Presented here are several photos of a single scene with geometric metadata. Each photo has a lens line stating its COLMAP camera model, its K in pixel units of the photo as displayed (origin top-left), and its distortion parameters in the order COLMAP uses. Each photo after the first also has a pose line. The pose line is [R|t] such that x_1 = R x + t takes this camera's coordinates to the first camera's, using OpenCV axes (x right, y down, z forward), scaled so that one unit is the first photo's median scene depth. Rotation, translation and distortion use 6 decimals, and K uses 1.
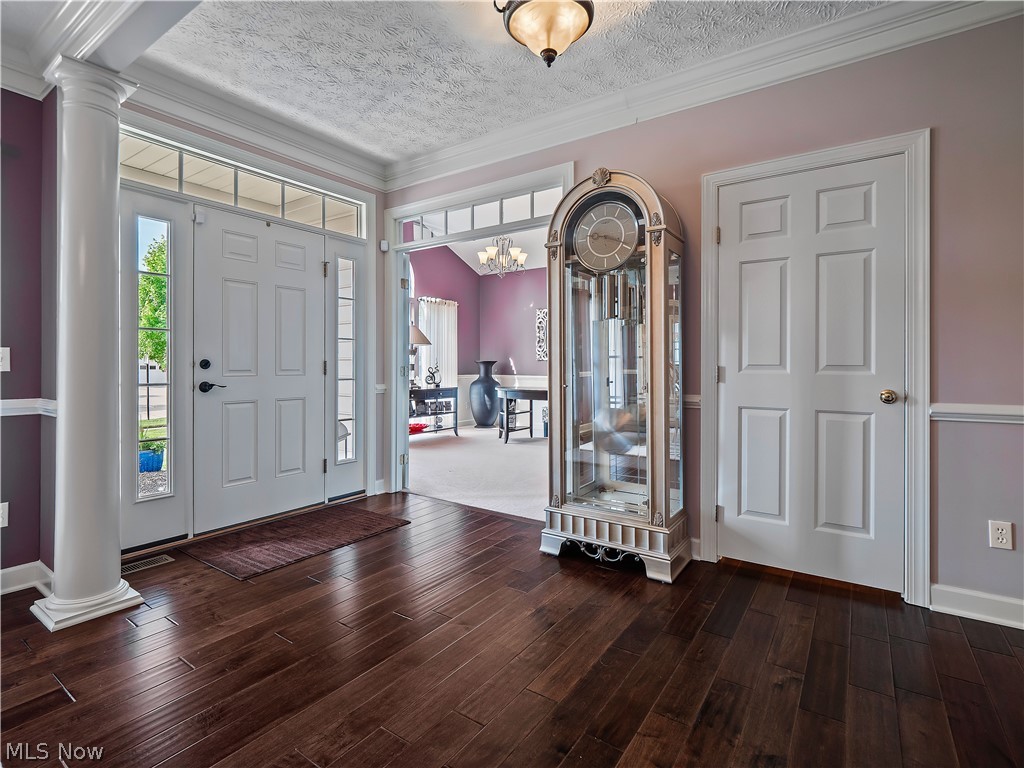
lens RADIAL K [[503.0, 0, 514.0], [0, 503.0, 367.8], [0, 0, 1]] dist [0.002325, 0.000077]
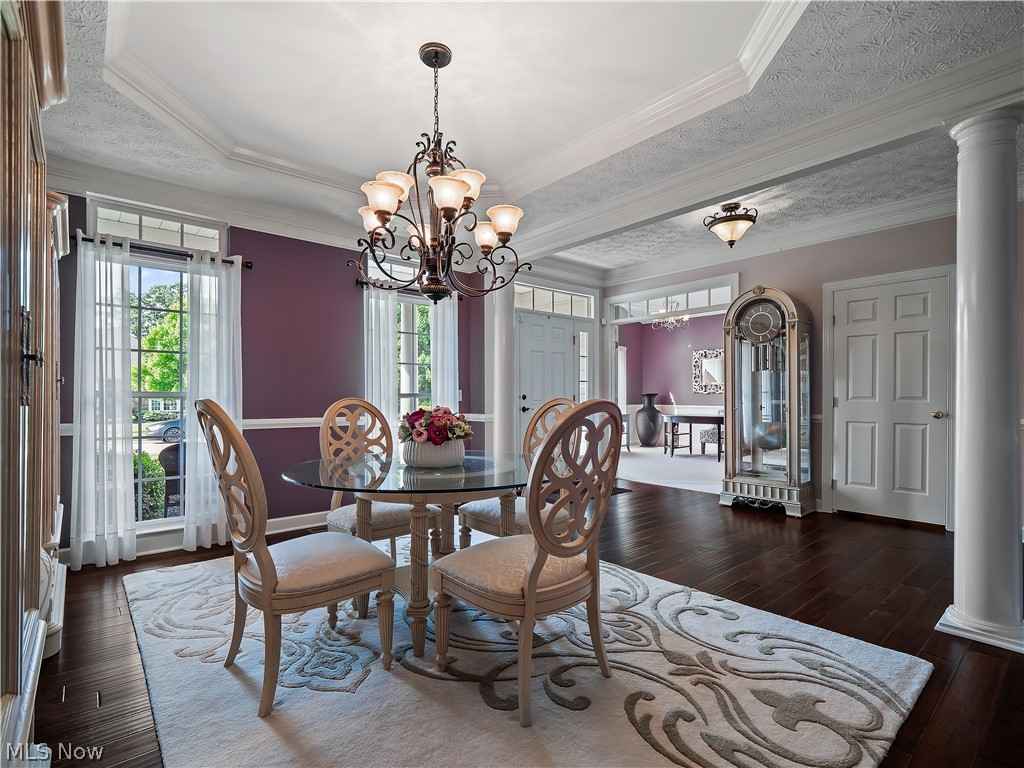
lens RADIAL K [[502.1, 0, 509.5], [0, 502.1, 402.3], [0, 0, 1]] dist [-0.003484, -0.000947]
pose [[0.965125, -0.001158, -0.261787, -0.200383], [0.002815, 0.999978, 0.005957, -0.000501], [0.261774, -0.006486, 0.965107, -0.892210]]
